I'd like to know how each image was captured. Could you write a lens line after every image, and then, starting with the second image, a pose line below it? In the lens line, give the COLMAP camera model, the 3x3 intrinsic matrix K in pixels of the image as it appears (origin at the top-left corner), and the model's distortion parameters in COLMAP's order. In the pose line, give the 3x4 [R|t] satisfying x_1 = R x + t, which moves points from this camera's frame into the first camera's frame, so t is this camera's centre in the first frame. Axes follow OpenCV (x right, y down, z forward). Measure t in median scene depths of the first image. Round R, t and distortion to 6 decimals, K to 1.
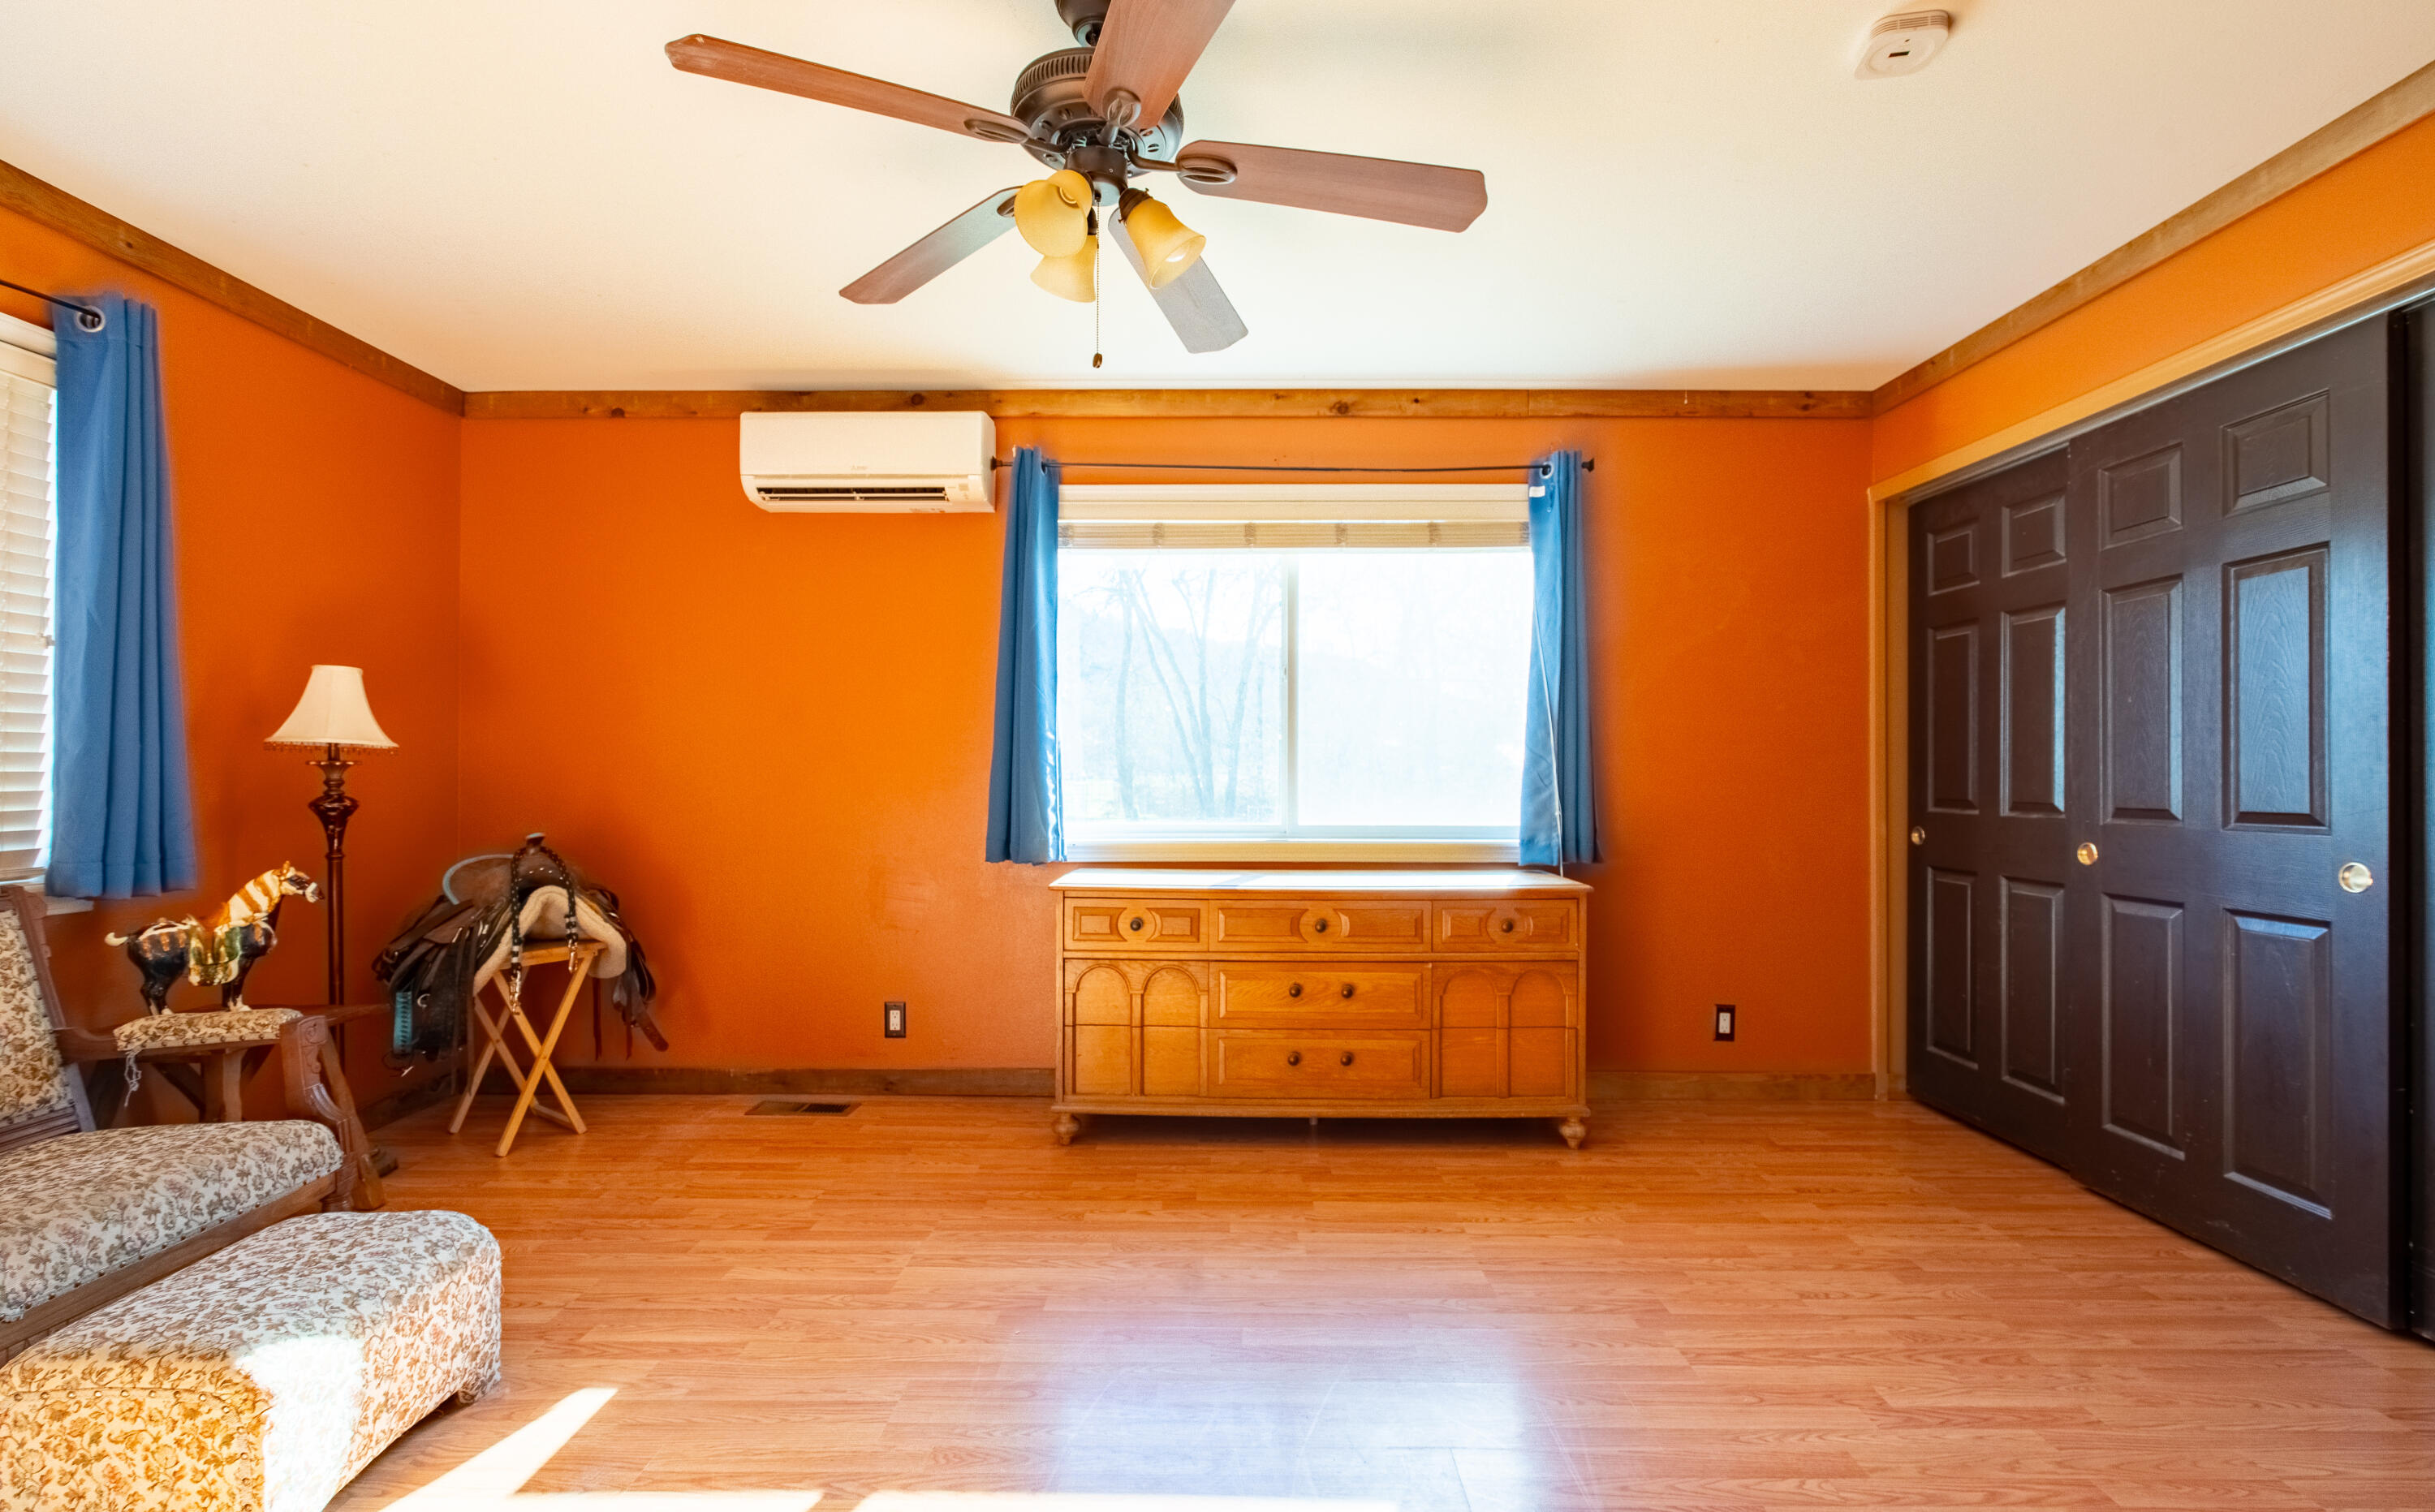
lens RADIAL K [[1093.2, 0, 1218.5], [0, 1093.2, 771.6], [0, 0, 1]] dist [-0.004115, 0.001941]
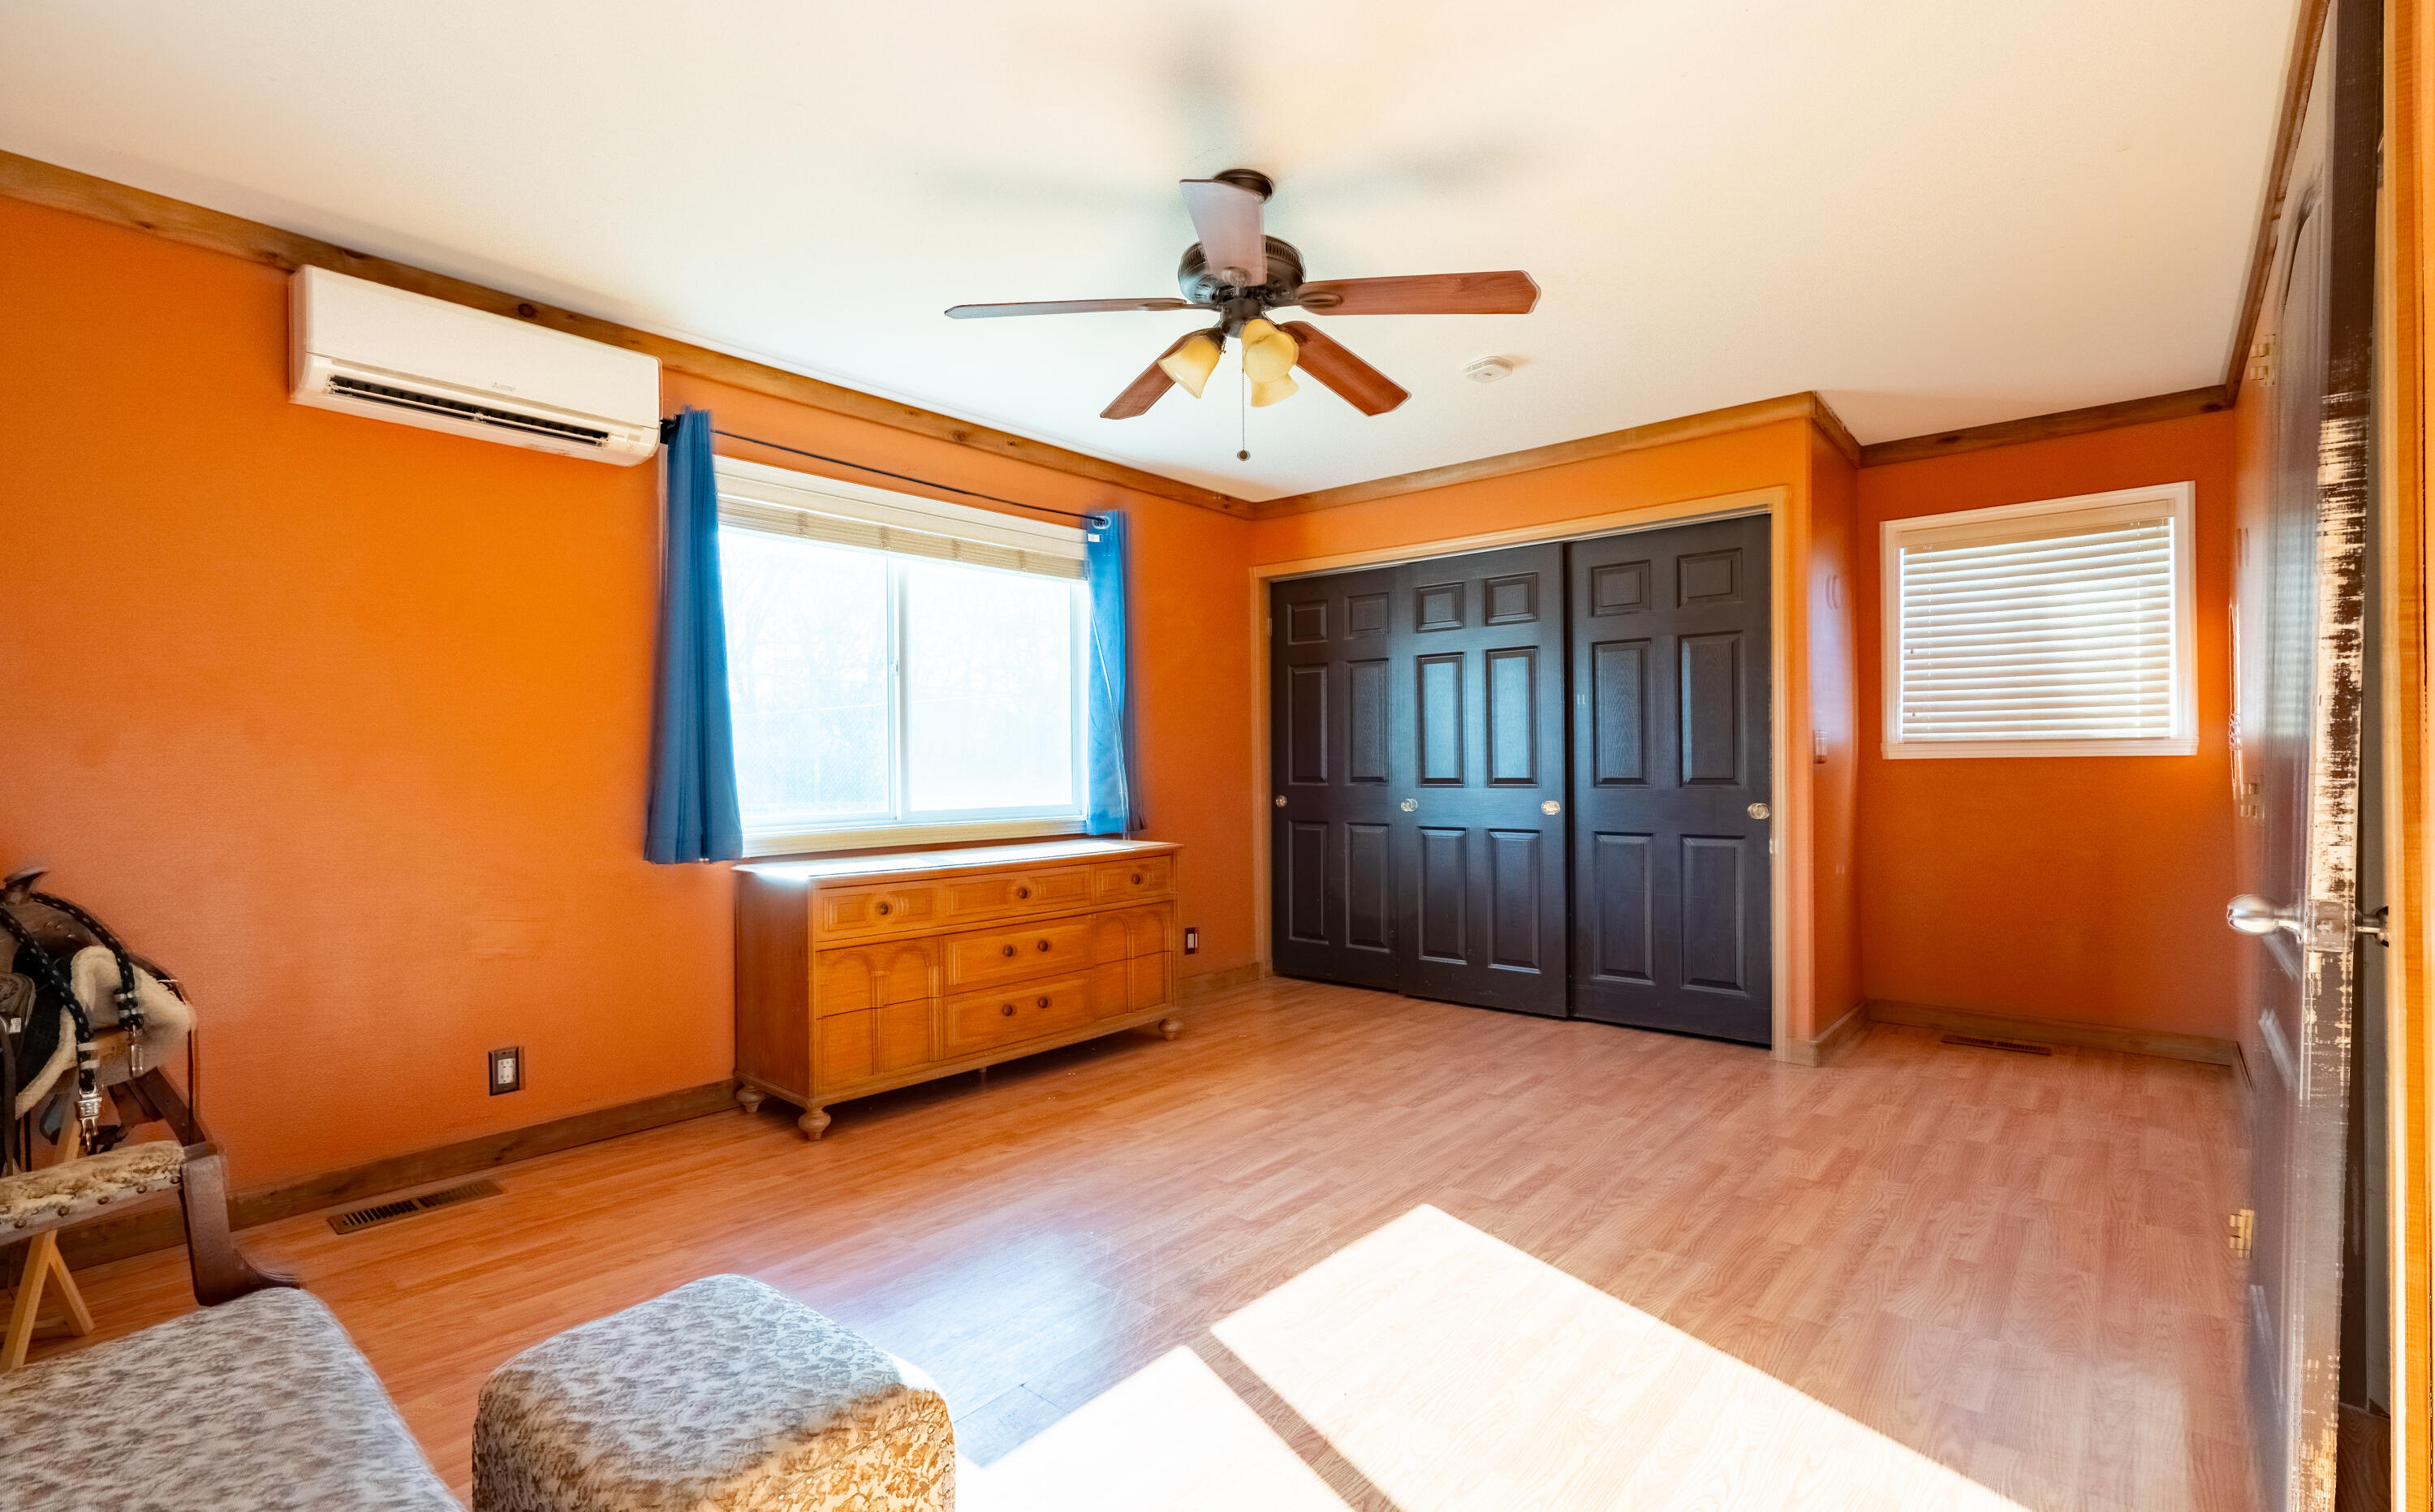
lens RADIAL K [[1090.3, 0, 1222.8], [0, 1090.3, 771.7], [0, 0, 1]] dist [-0.003588, 0.001042]
pose [[0.647084, -0.013149, 0.762305, -0.667483], [0.005883, 0.999908, 0.012253, -0.001735], [-0.762396, -0.003444, 0.647101, 0.085339]]
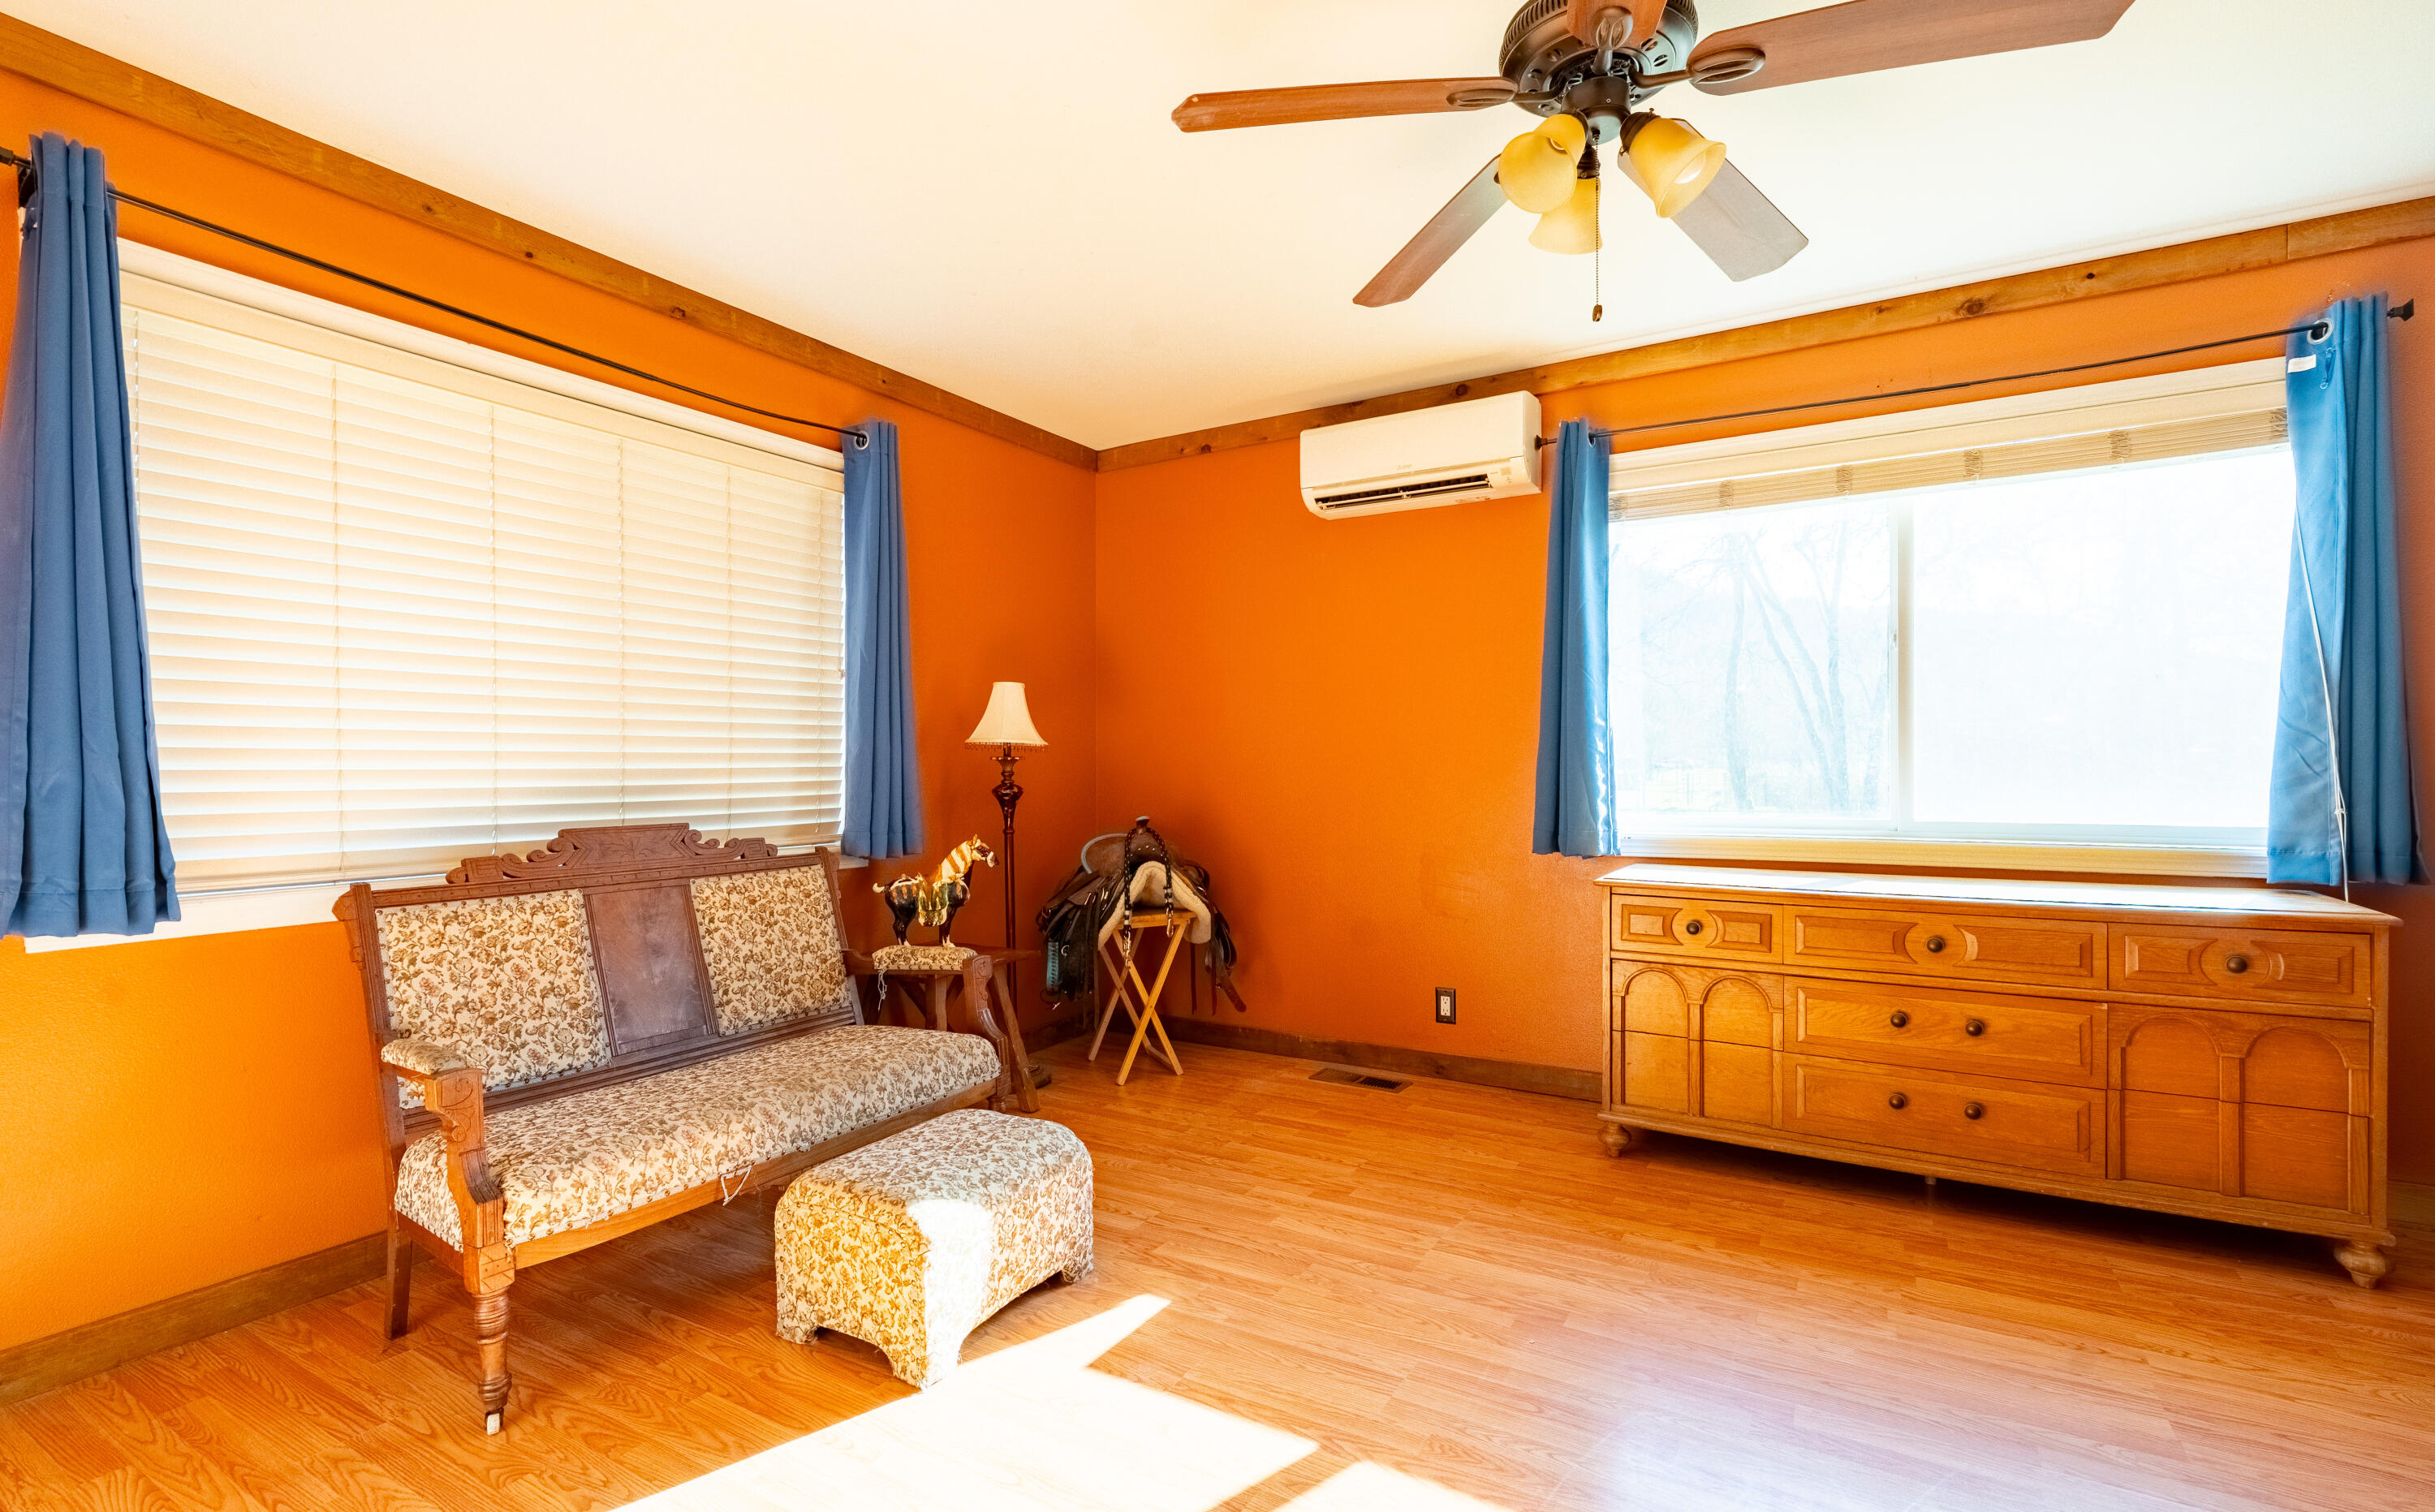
lens RADIAL K [[1090.3, 0, 1222.8], [0, 1090.3, 771.7], [0, 0, 1]] dist [-0.003588, 0.001042]
pose [[0.863213, -0.004229, -0.504822, 0.045401], [0.008908, 0.999937, 0.006855, 0.000887], [0.504761, -0.010414, 0.863196, 0.025429]]
